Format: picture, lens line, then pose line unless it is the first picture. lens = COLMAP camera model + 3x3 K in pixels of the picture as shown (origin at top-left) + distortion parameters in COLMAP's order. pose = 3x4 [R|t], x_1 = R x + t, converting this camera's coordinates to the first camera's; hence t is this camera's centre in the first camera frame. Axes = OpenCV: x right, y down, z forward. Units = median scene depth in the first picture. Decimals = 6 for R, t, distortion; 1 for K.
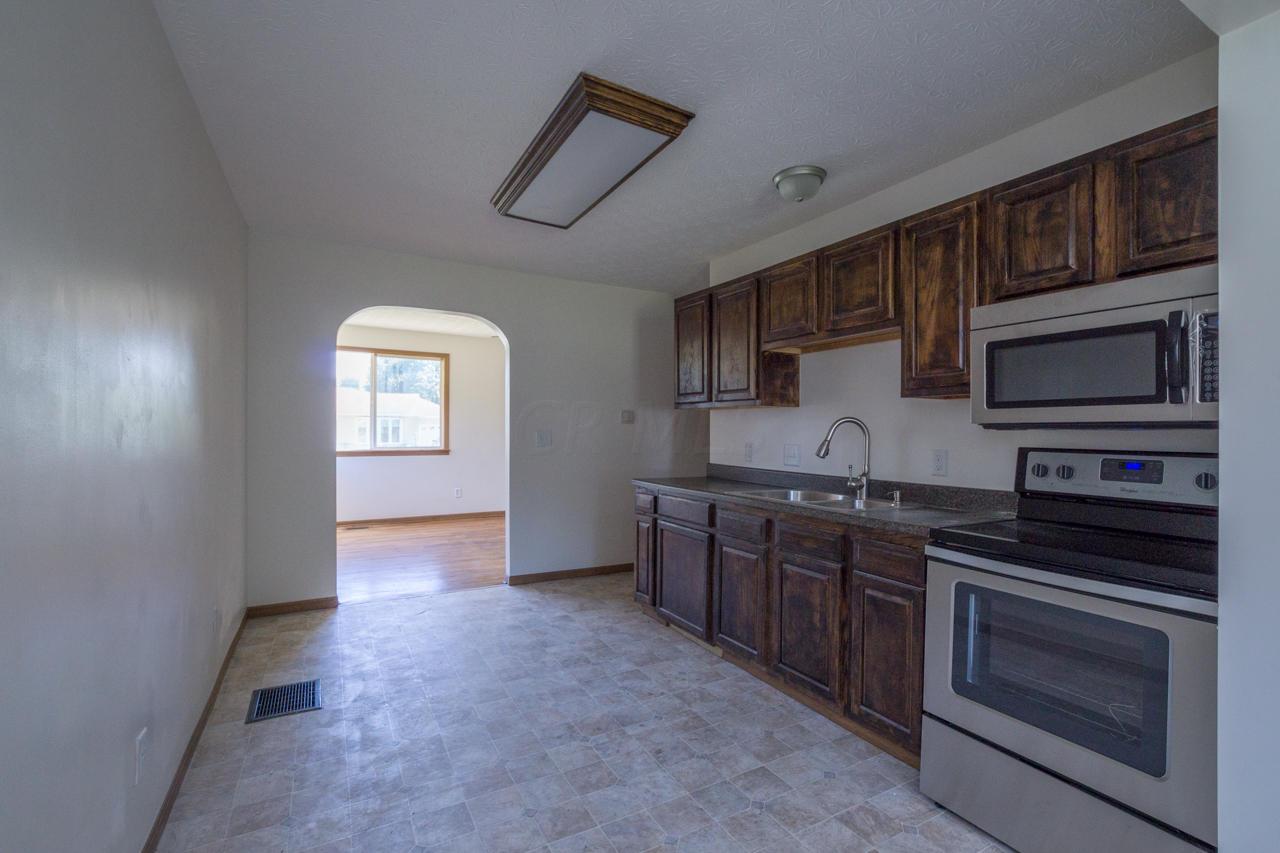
lens RADIAL K [[563.0, 0, 671.3], [0, 563.0, 429.9], [0, 0, 1]] dist [-0.012428, 0.000209]
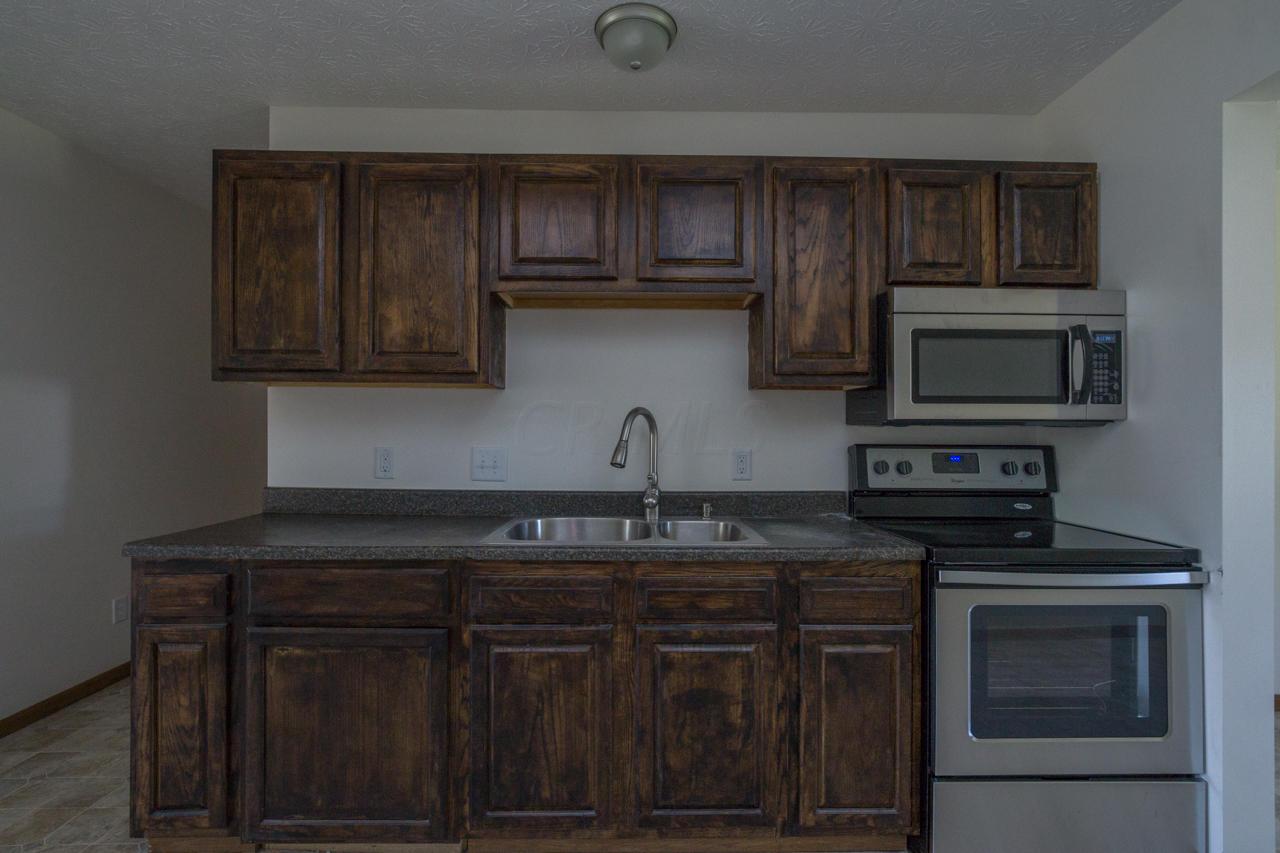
lens RADIAL K [[588.9, 0, 642.0], [0, 588.9, 420.1], [0, 0, 1]] dist [-0.013911, 0.000833]
pose [[0.513880, 0.001166, 0.857861, -0.397628], [-0.001955, 0.999998, -0.000188, -0.008321], [-0.857860, -0.001581, 0.513881, 0.760703]]
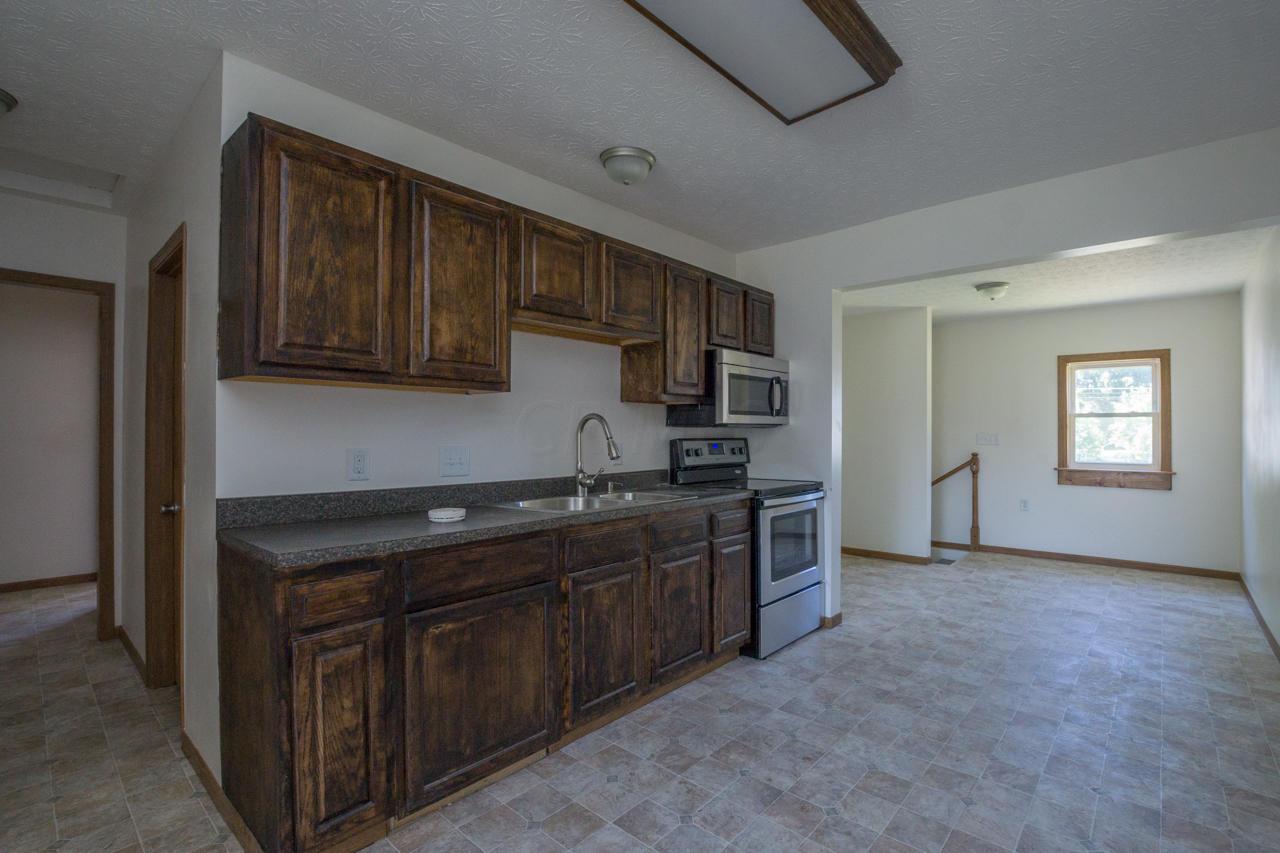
lens RADIAL K [[585.1, 0, 664.1], [0, 585.1, 428.9], [0, 0, 1]] dist [-0.030825, -0.000395]
pose [[-0.297151, -0.005378, 0.954815, -0.844859], [-0.005591, 0.999977, 0.003892, -0.001379], [-0.954814, -0.004182, -0.297174, 1.437063]]
